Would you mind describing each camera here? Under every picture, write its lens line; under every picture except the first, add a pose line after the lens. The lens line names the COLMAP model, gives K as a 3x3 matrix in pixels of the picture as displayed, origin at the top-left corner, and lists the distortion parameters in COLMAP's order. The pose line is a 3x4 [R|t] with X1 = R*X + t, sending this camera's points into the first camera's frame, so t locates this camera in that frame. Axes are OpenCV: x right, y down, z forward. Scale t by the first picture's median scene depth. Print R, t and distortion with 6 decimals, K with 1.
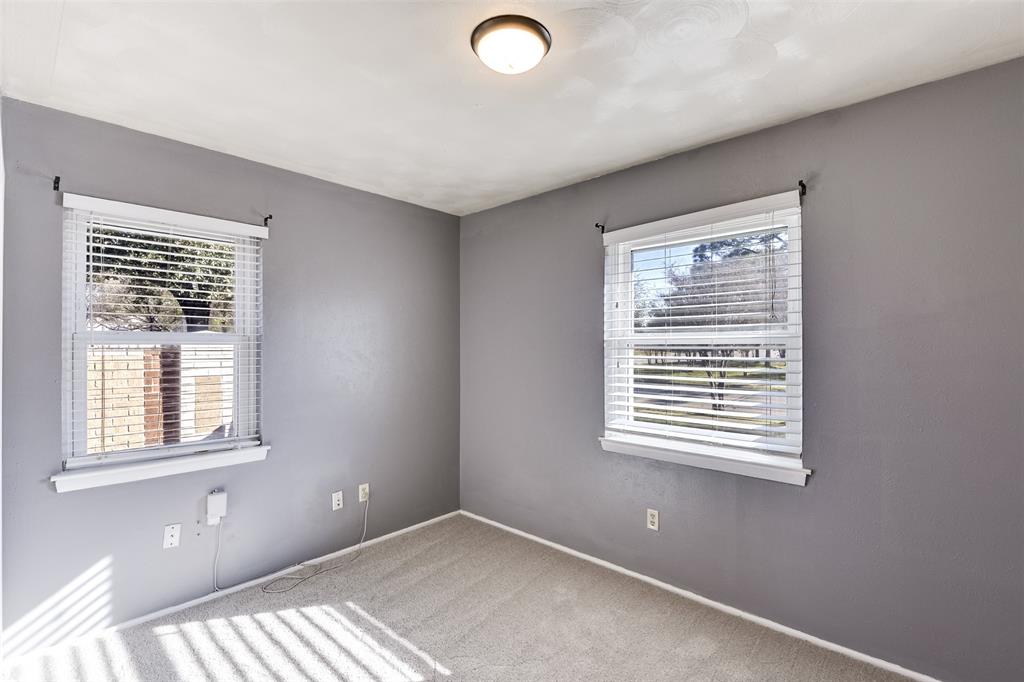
lens RADIAL K [[471.9, 0, 506.0], [0, 471.9, 343.9], [0, 0, 1]] dist [0.001311, -0.000350]
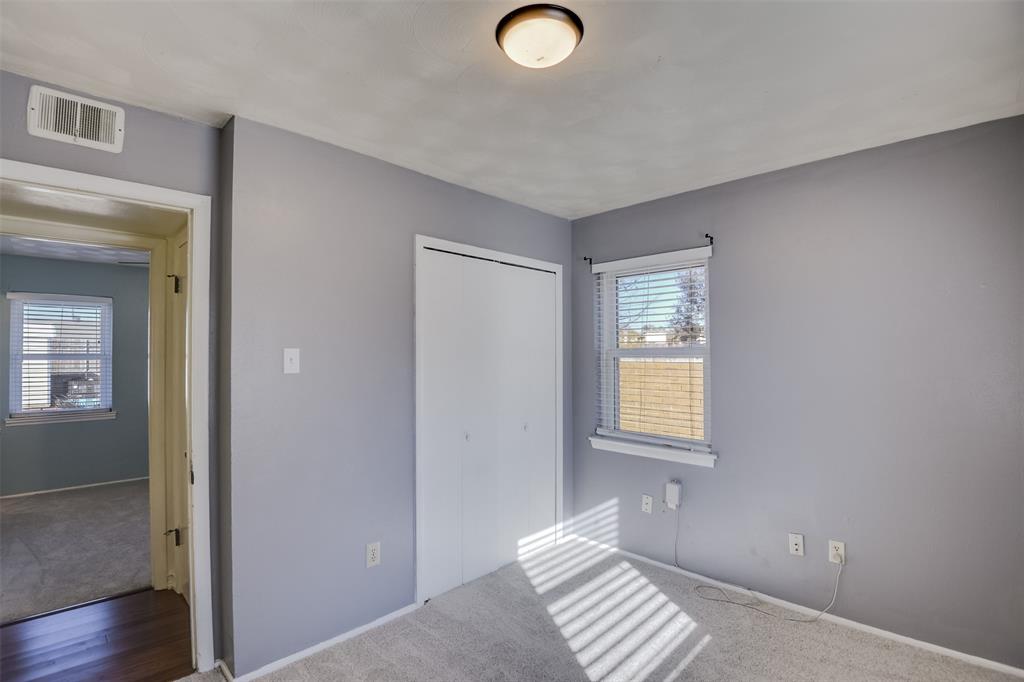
lens RADIAL K [[474.3, 0, 508.5], [0, 474.3, 346.0], [0, 0, 1]] dist [-0.001564, -0.024204]
pose [[-0.018622, -0.018872, -0.999648, 0.593817], [0.005056, 0.999807, -0.018969, -0.006550], [0.999814, -0.005407, -0.018523, 0.618325]]
